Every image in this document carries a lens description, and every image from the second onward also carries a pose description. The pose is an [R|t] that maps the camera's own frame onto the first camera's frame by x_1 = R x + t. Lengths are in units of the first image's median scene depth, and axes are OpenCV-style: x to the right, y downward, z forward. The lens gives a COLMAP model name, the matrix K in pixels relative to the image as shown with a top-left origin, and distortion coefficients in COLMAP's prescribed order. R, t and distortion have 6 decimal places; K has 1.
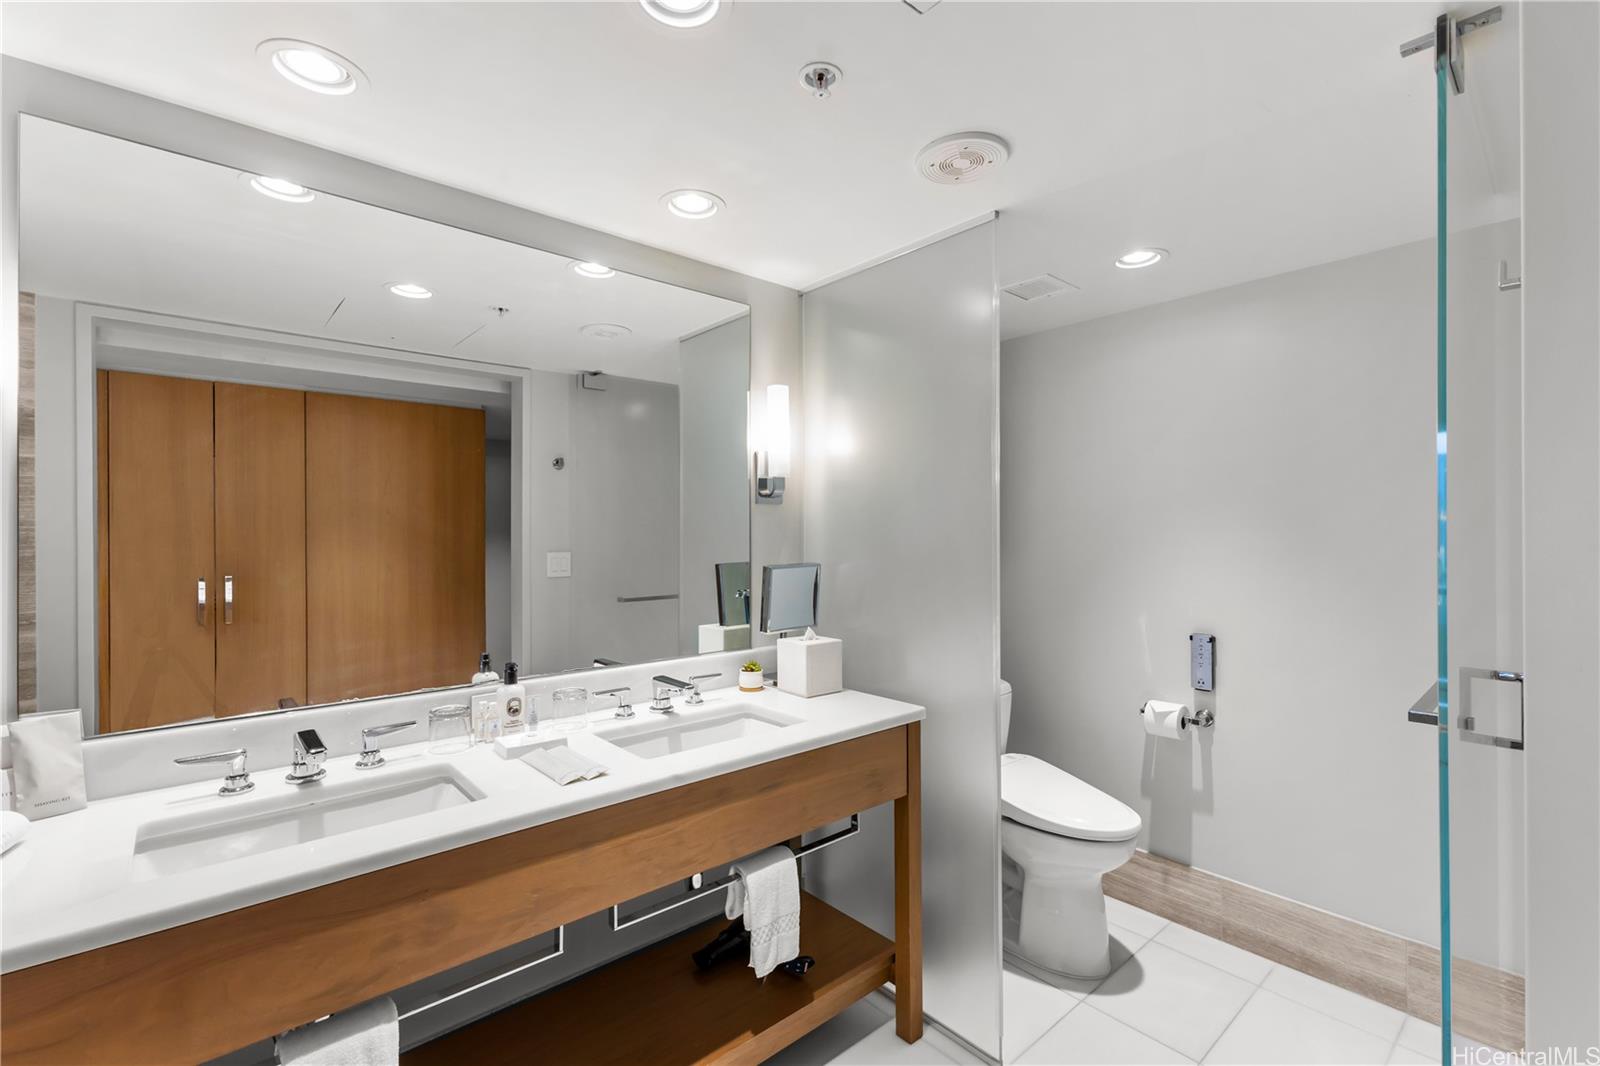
lens RADIAL K [[697.6, 0, 800.0], [0, 697.6, 533.0], [0, 0, 1]] dist [0.019084, 0.000090]
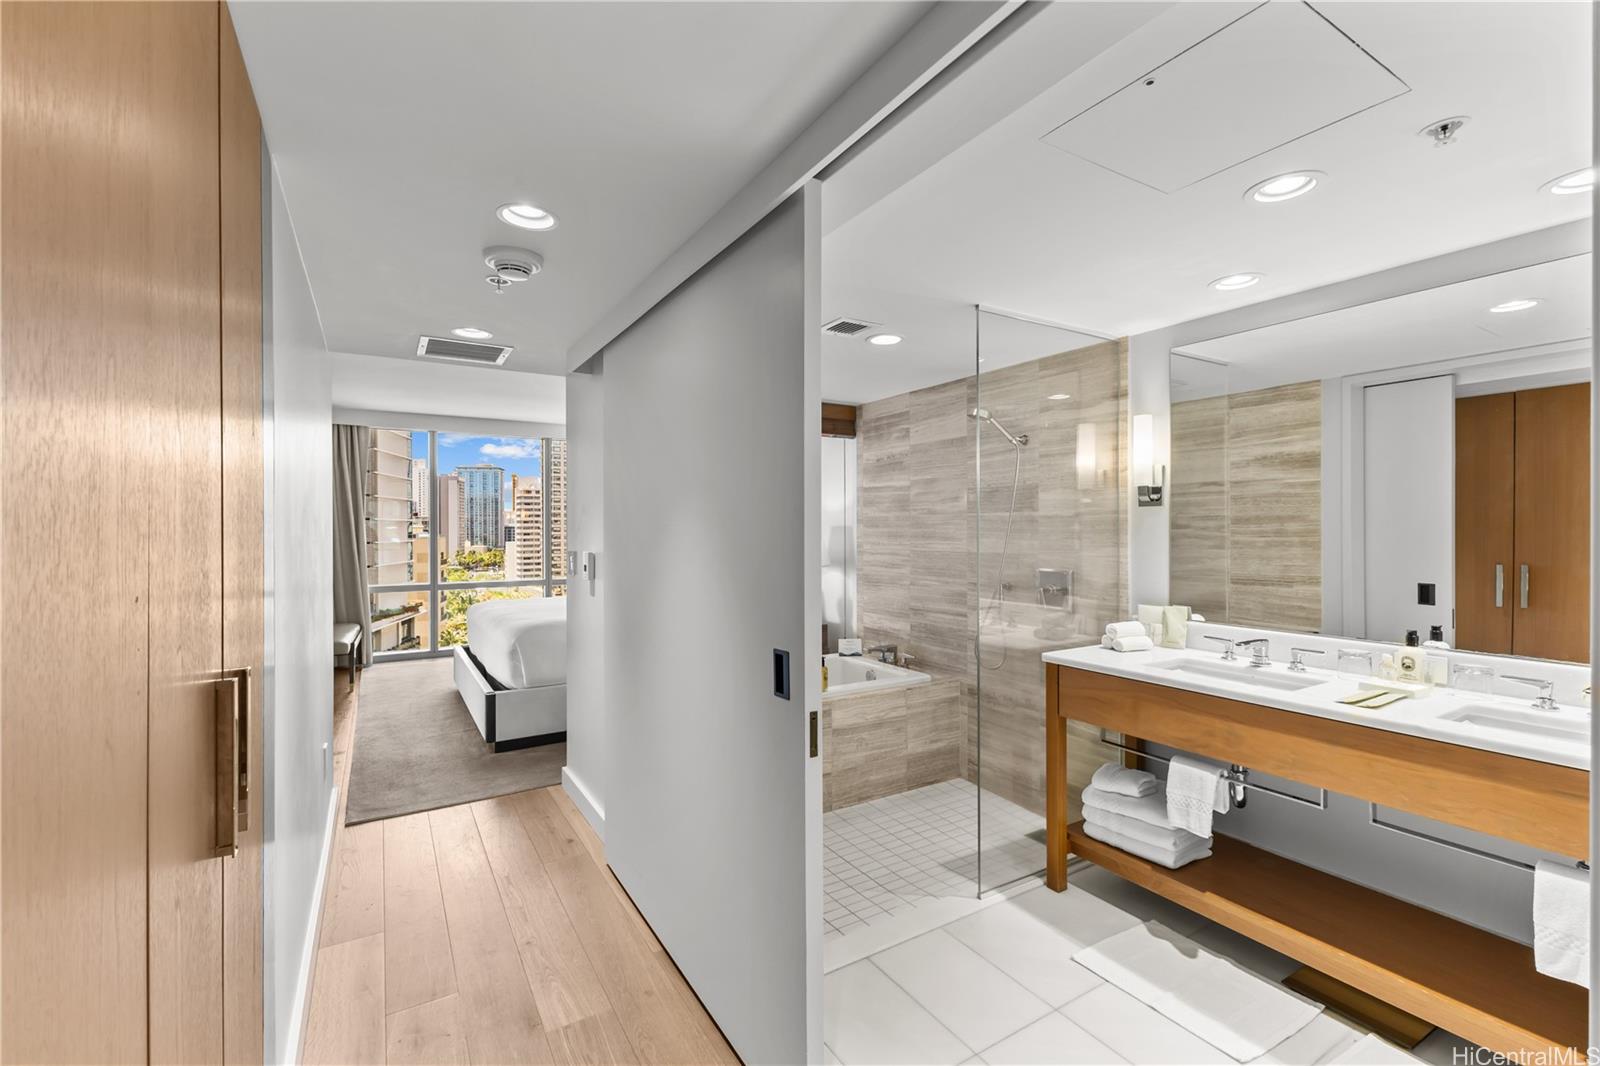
lens RADIAL K [[691.6, 0, 795.4], [0, 691.6, 532.6], [0, 0, 1]] dist [0.008786, -0.000110]
pose [[-0.153751, 0.010801, -0.988051, 1.216796], [0.003657, 0.999940, 0.010361, -0.009092], [0.988103, -0.002021, -0.153781, 0.115426]]
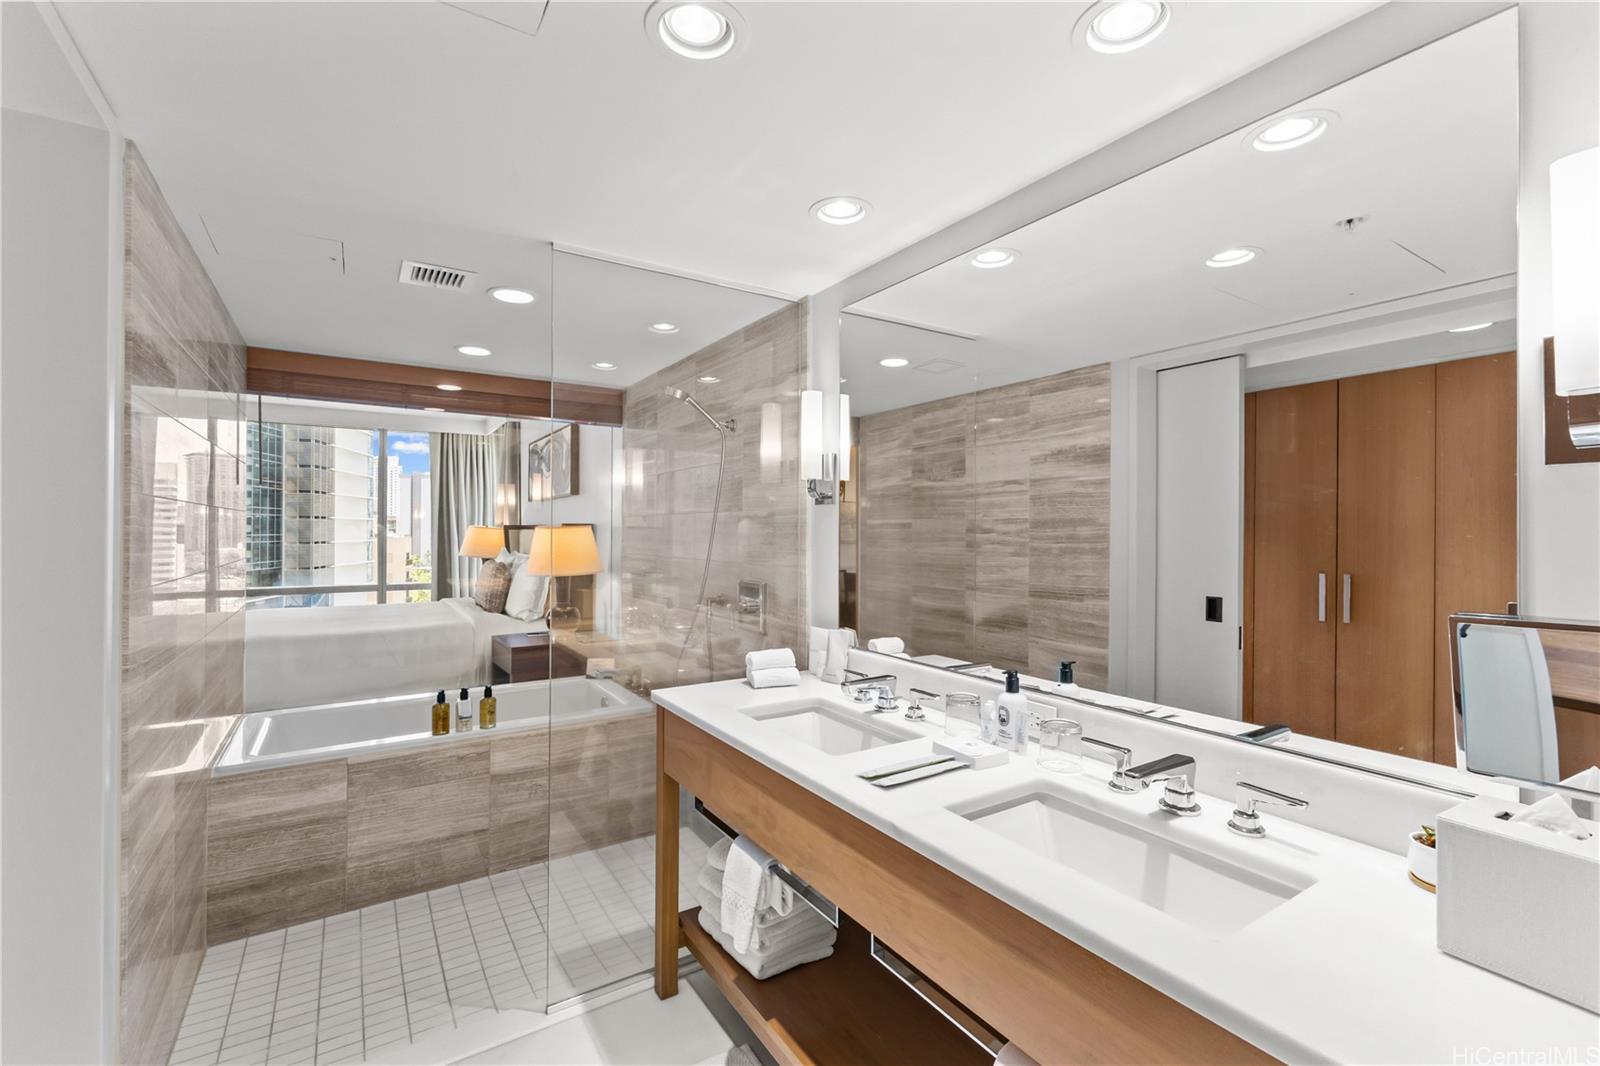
lens RADIAL K [[697.6, 0, 800.0], [0, 697.6, 533.0], [0, 0, 1]] dist [0.019084, 0.000090]
pose [[-0.126801, 0.007428, -0.991900, 0.679309], [-0.002334, 0.999967, 0.007787, -0.007626], [0.991925, 0.003302, -0.126779, 1.017061]]
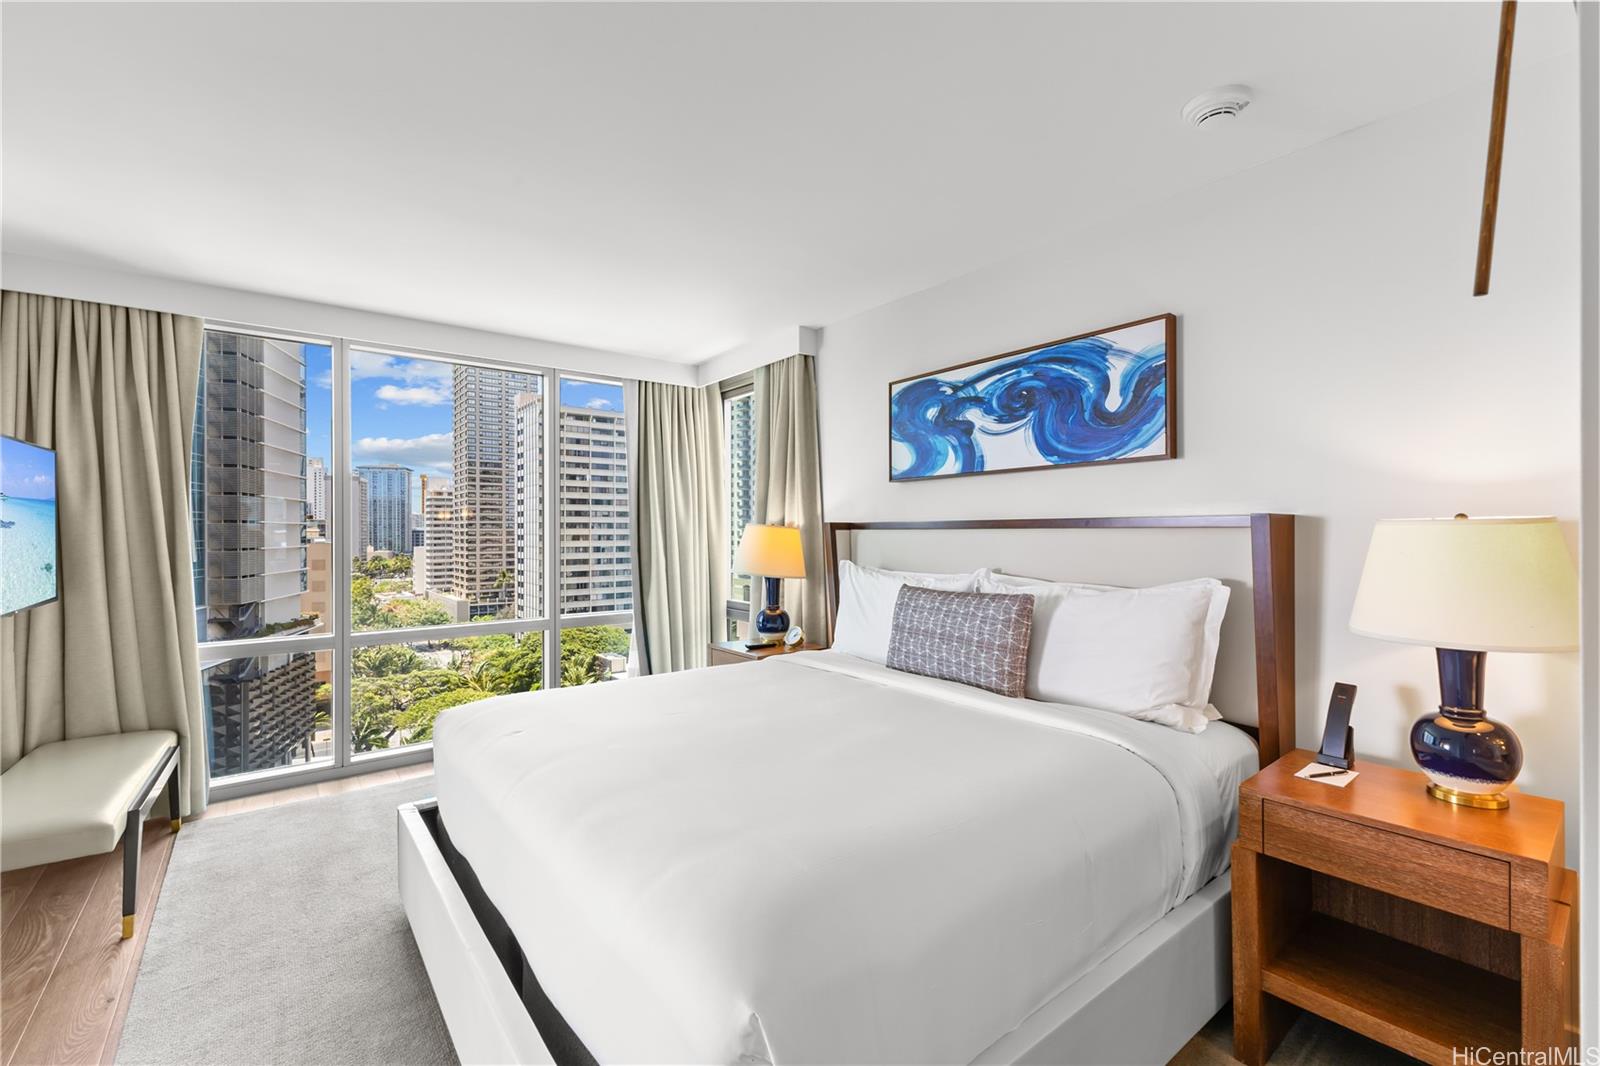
lens RADIAL K [[687.8, 0, 803.6], [0, 687.8, 531.0], [0, 0, 1]] dist [0.002624, -0.000369]
pose [[-0.034034, 0.003436, -0.999415, -0.997434], [0.004217, 0.999986, 0.003294, 0.007670], [0.999412, -0.004103, -0.034048, -1.562239]]
